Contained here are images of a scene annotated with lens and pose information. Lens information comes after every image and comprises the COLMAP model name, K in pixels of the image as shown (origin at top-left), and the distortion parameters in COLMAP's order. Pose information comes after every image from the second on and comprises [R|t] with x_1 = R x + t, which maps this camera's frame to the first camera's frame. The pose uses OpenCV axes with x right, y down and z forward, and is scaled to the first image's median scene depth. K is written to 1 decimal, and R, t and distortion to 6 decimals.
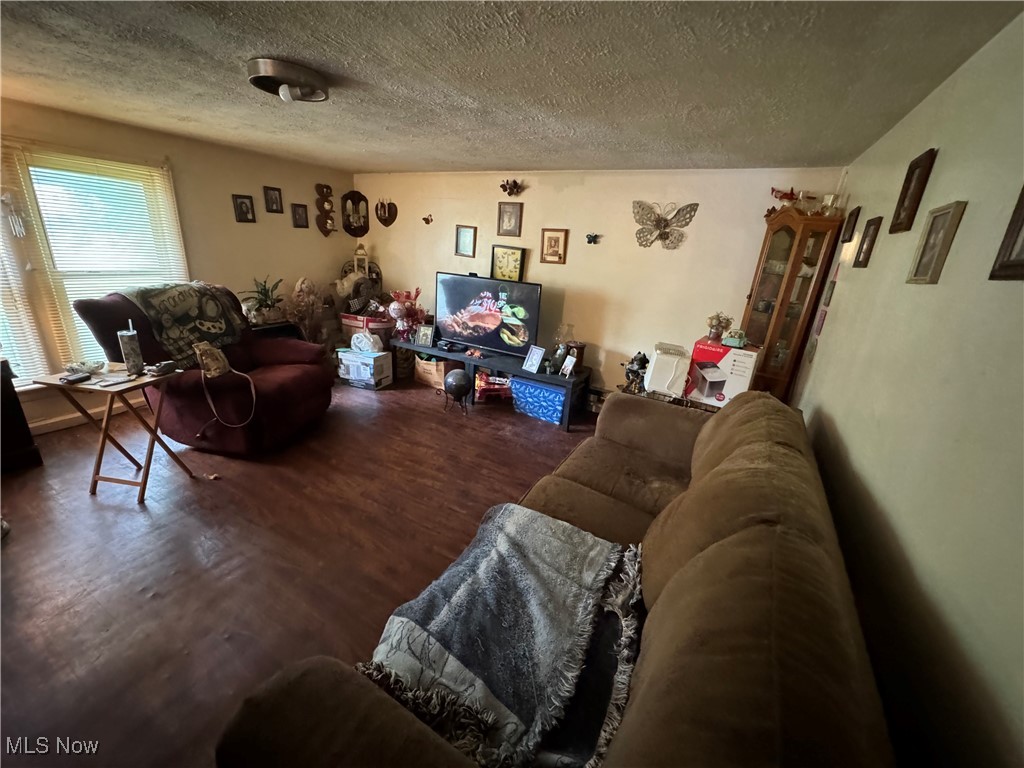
lens RADIAL K [[407.3, 0, 510.4], [0, 407.3, 385.5], [0, 0, 1]] dist [-0.002068, 0.000100]
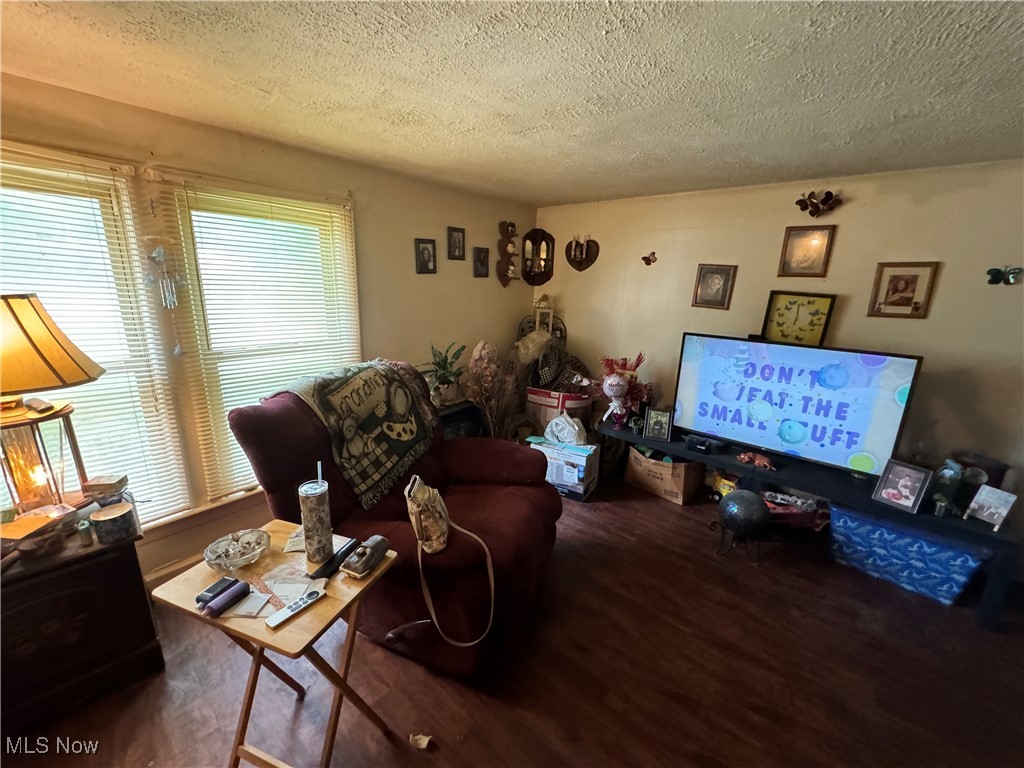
lens RADIAL K [[407.3, 0, 510.4], [0, 407.3, 385.5], [0, 0, 1]] dist [-0.002068, 0.000100]
pose [[0.981500, 0.009192, -0.191241, -0.339771], [-0.026386, 0.995810, -0.087554, -0.127451], [0.189635, 0.090981, 0.977630, 0.298399]]
